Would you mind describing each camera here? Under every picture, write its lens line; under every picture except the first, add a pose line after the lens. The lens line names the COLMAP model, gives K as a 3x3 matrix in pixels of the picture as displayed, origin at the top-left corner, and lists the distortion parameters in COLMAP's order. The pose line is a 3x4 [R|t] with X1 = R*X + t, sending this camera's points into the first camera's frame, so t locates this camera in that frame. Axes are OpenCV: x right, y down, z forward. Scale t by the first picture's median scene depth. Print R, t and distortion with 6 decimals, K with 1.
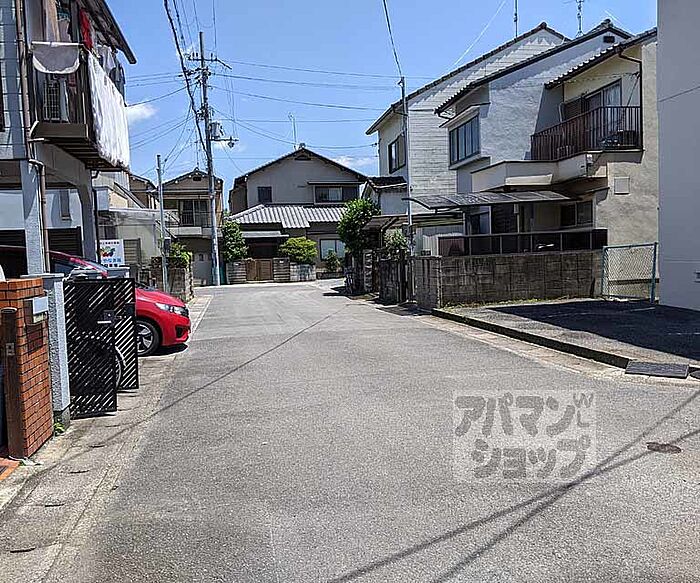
lens RADIAL K [[625.2, 0, 351.5], [0, 625.2, 290.9], [0, 0, 1]] dist [0.058940, -0.096260]
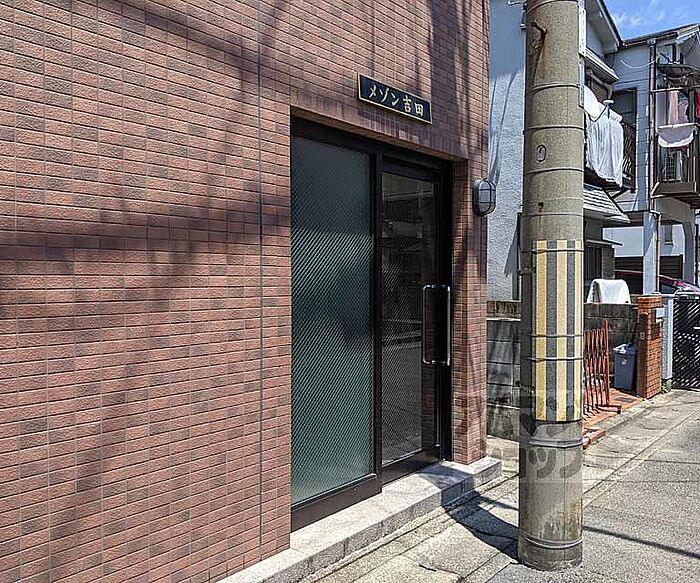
lens RADIAL K [[625.2, 0, 348.8], [0, 625.2, 294.2], [0, 0, 1]] dist [0.058940, -0.096260]
pose [[0.635011, 0.055535, -0.770504, 0.155460], [-0.068810, 0.997514, 0.015188, 0.002376], [0.769432, 0.043374, 0.637254, -0.404339]]
